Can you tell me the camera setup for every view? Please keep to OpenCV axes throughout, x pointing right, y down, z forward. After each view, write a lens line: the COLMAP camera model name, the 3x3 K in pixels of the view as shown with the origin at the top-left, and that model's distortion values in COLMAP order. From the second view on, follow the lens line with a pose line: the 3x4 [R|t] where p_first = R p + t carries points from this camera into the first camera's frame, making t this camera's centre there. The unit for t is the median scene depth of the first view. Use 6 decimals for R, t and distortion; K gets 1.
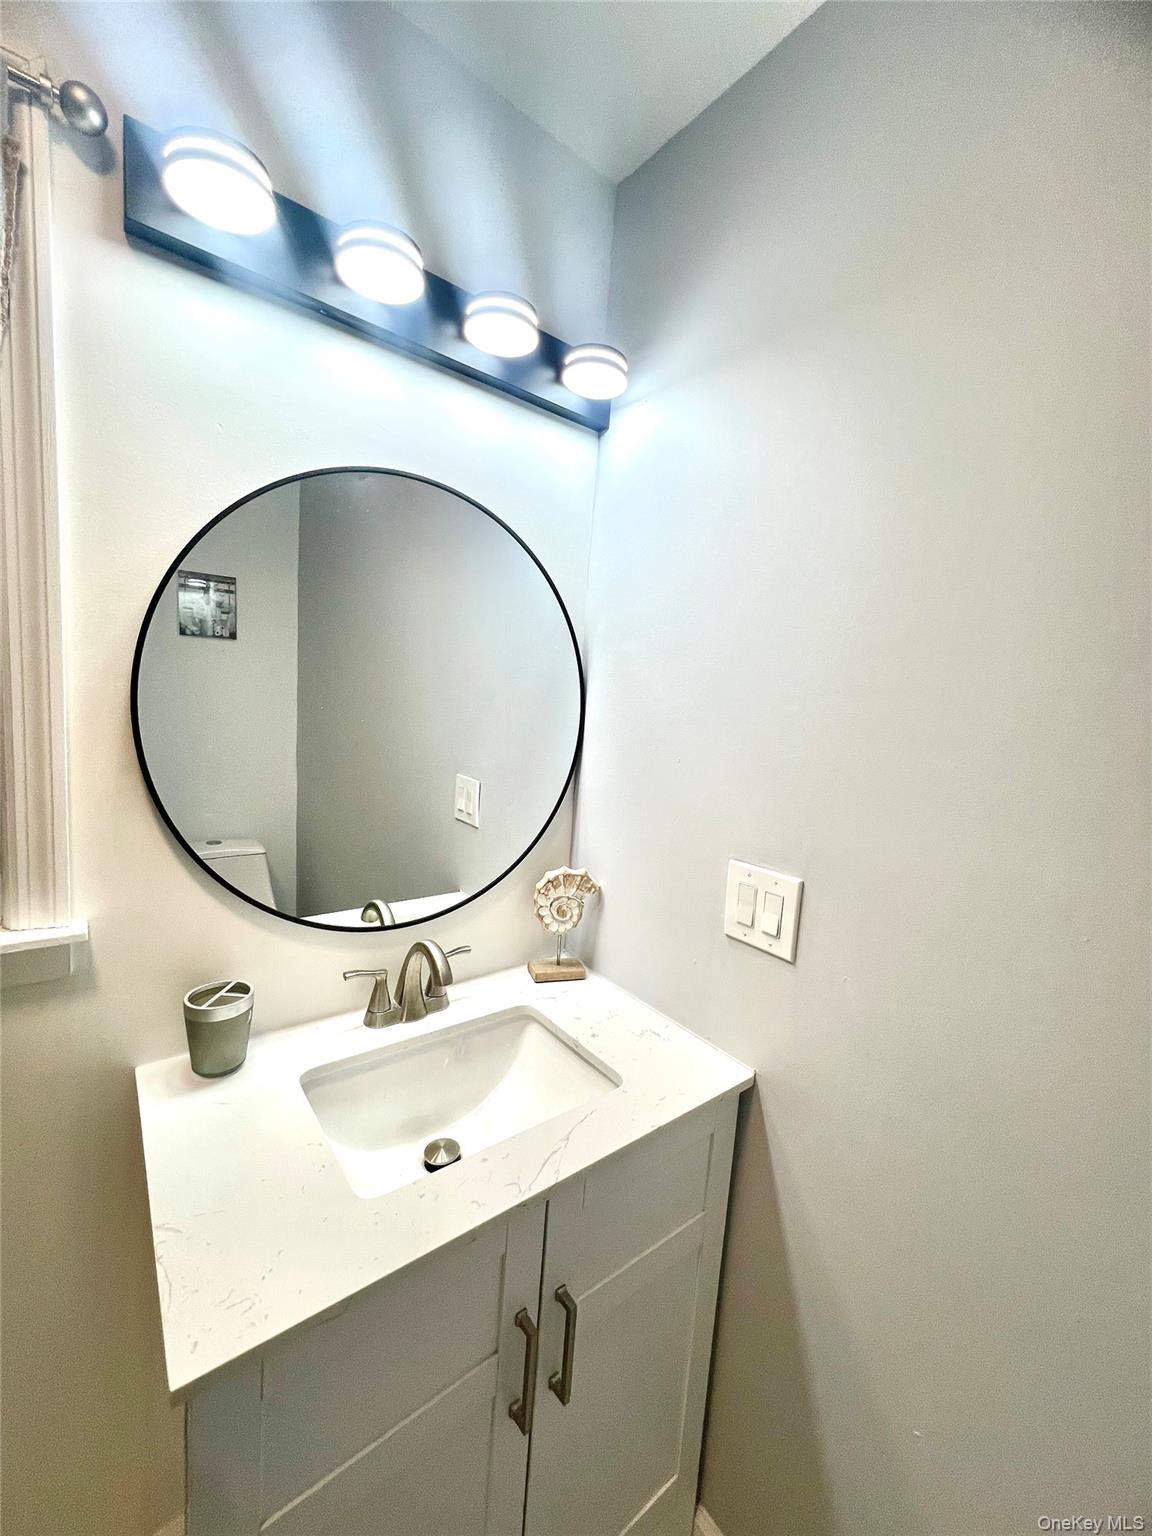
lens RADIAL K [[612.4, 0, 576.3], [0, 612.4, 768.4], [0, 0, 1]] dist [0.000469, 0.000262]
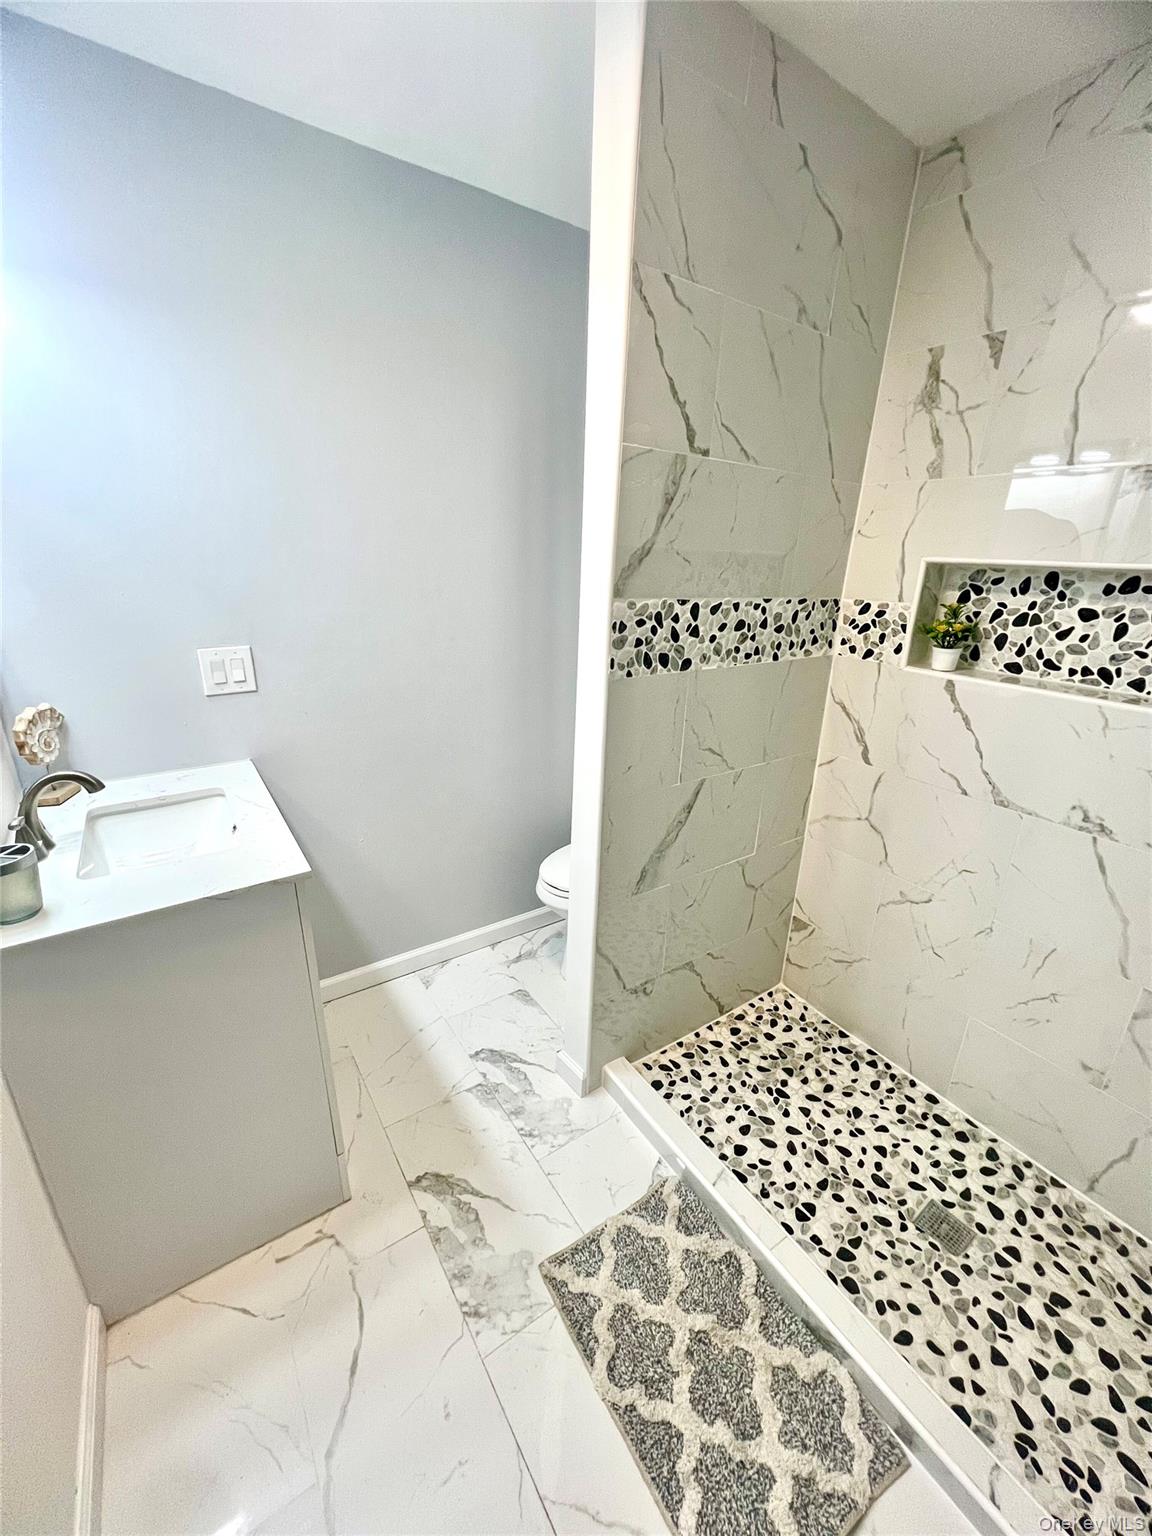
lens RADIAL K [[612.4, 0, 575.8], [0, 612.4, 769.5], [0, 0, 1]] dist [0.000469, 0.000262]
pose [[0.064456, -0.396048, 0.915965, -1.310105], [0.108132, 0.915241, 0.388126, -0.083626], [-0.992045, 0.074028, 0.101818, -0.150112]]
